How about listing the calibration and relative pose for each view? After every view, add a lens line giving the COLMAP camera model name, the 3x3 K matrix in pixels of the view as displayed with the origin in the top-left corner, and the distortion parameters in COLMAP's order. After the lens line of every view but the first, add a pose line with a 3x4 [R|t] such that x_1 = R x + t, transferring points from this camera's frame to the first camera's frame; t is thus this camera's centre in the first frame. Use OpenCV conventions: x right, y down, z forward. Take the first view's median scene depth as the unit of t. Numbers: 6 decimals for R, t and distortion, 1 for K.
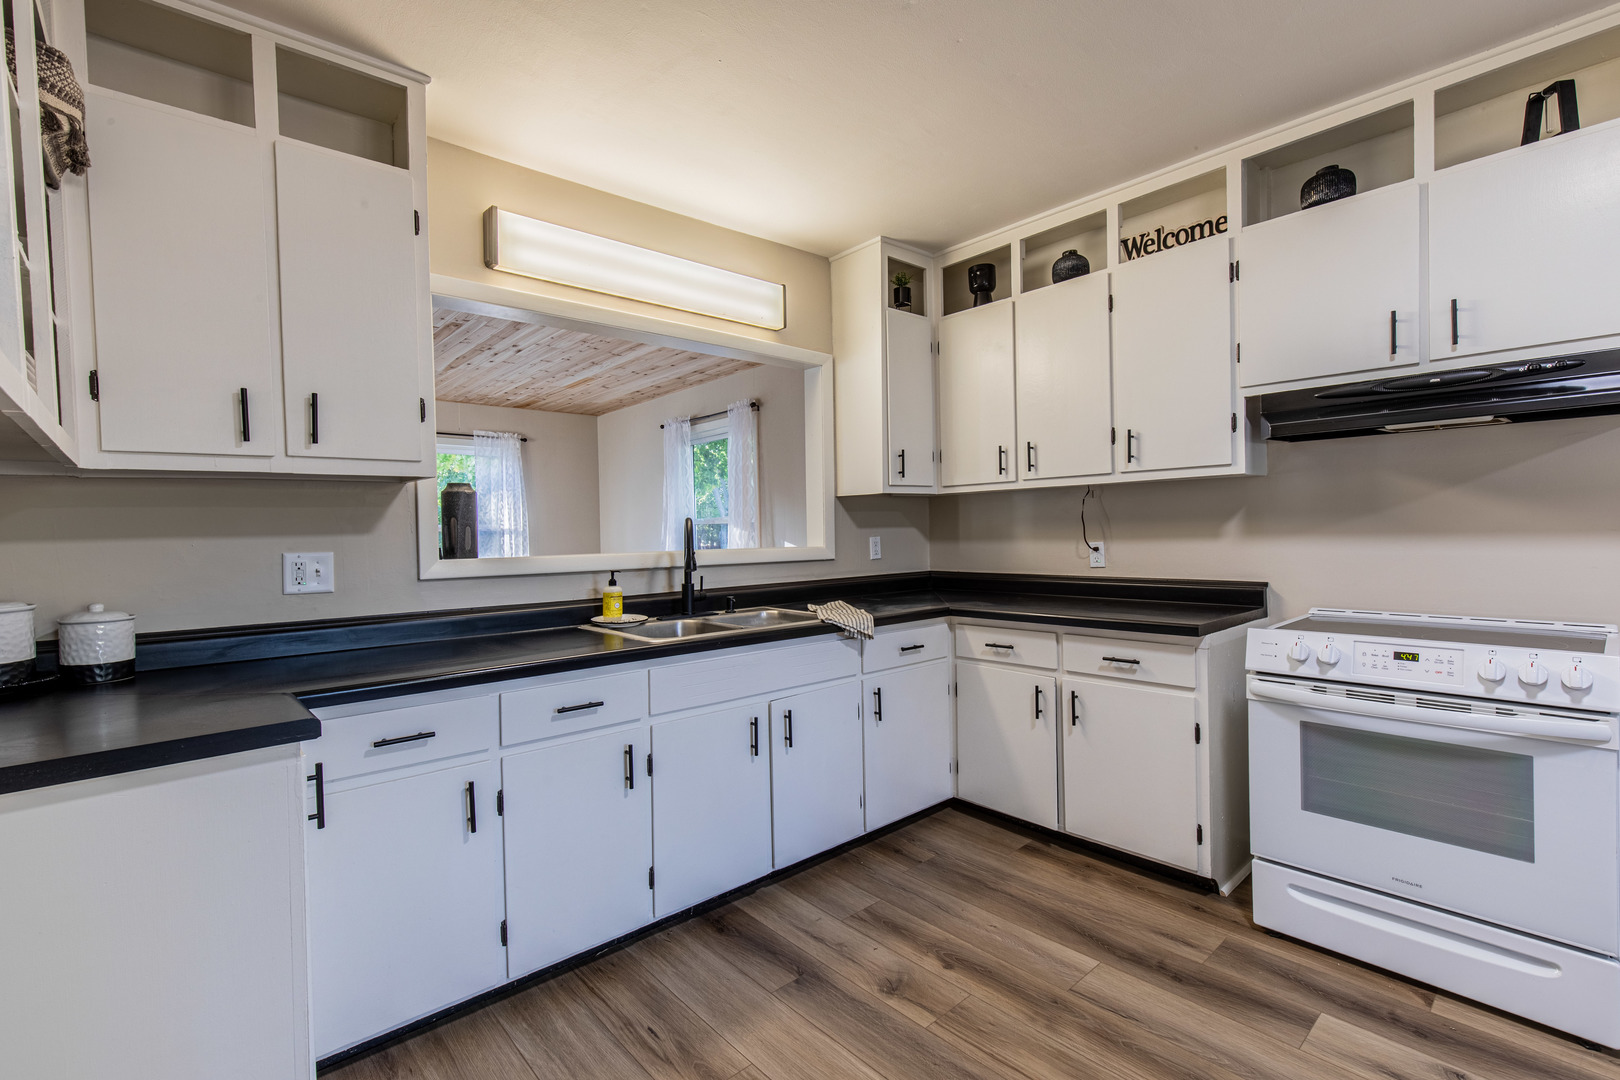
lens RADIAL K [[721.4, 0, 824.6], [0, 721.4, 540.9], [0, 0, 1]] dist [0.009585, -0.002386]
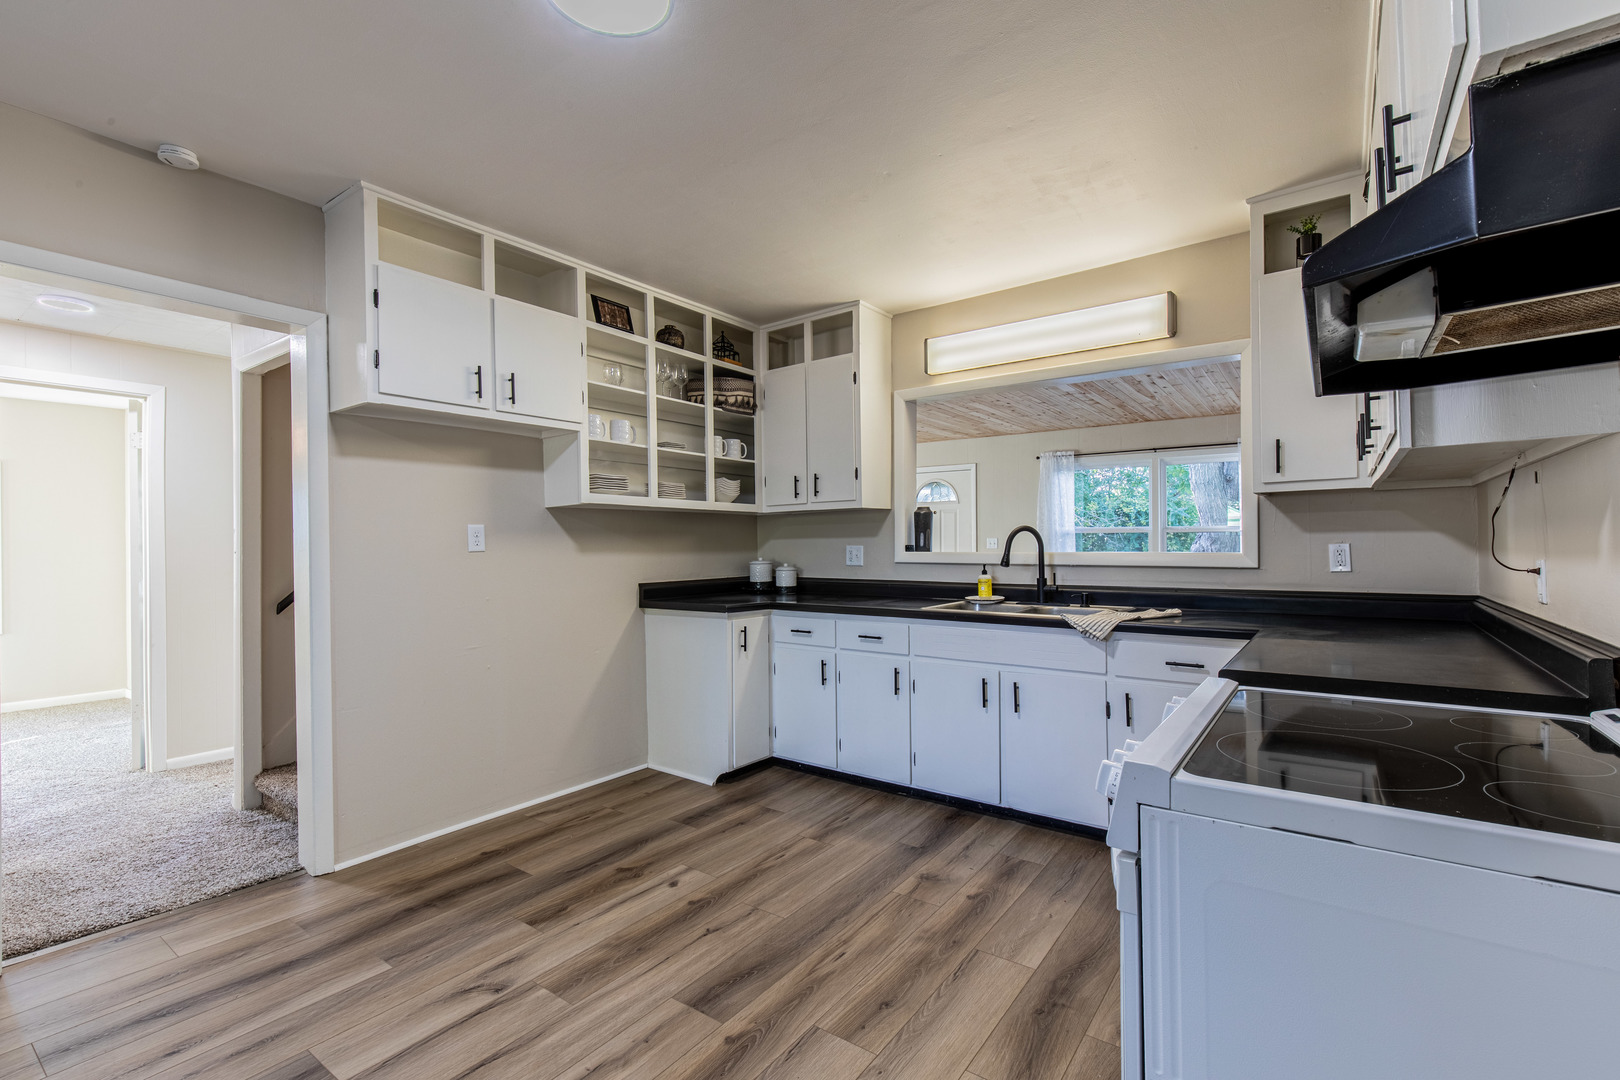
lens RADIAL K [[721.4, 0, 825.4], [0, 721.4, 542.2], [0, 0, 1]] dist [0.009585, -0.002386]
pose [[0.214090, 0.015859, -0.976685, 1.102395], [-0.008934, 0.999858, 0.014277, -0.020269], [0.976773, 0.005669, 0.214201, 0.423302]]
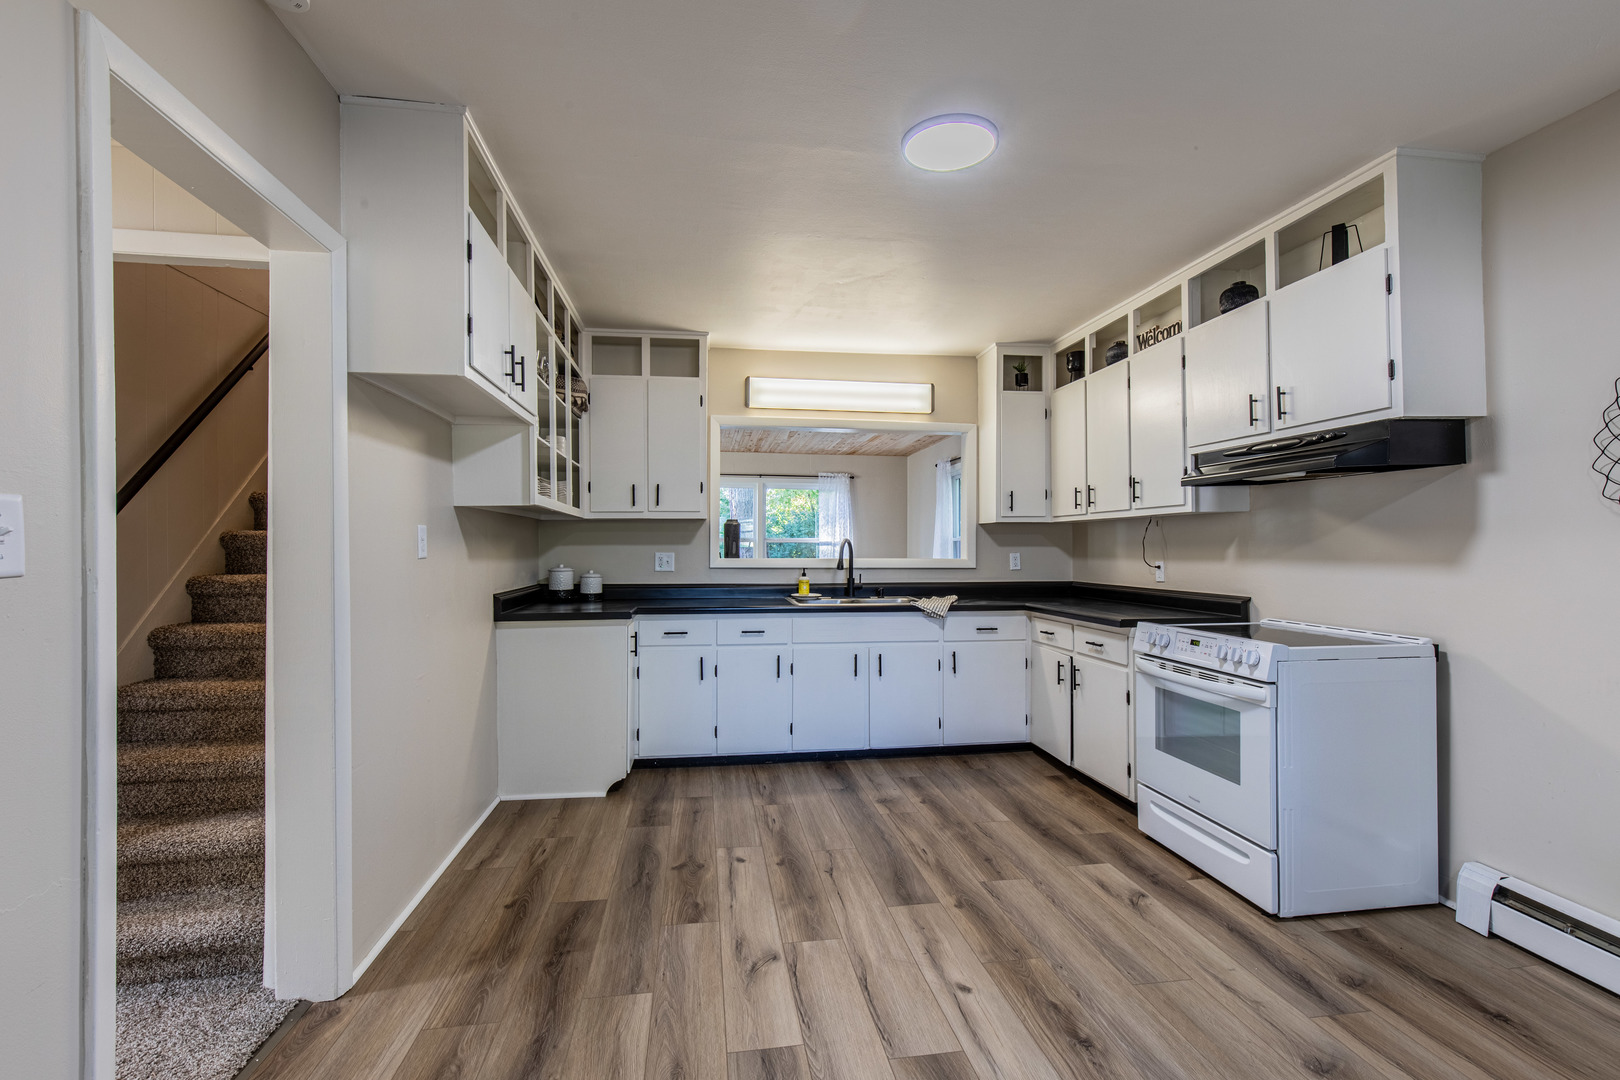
lens RADIAL K [[721.4, 0, 824.1], [0, 721.4, 542.9], [0, 0, 1]] dist [0.009585, -0.002386]
pose [[0.840920, 0.017867, -0.540865, 0.757590], [-0.025779, 0.999643, -0.007059, -0.009479], [0.540546, 0.019879, 0.841080, -0.496992]]
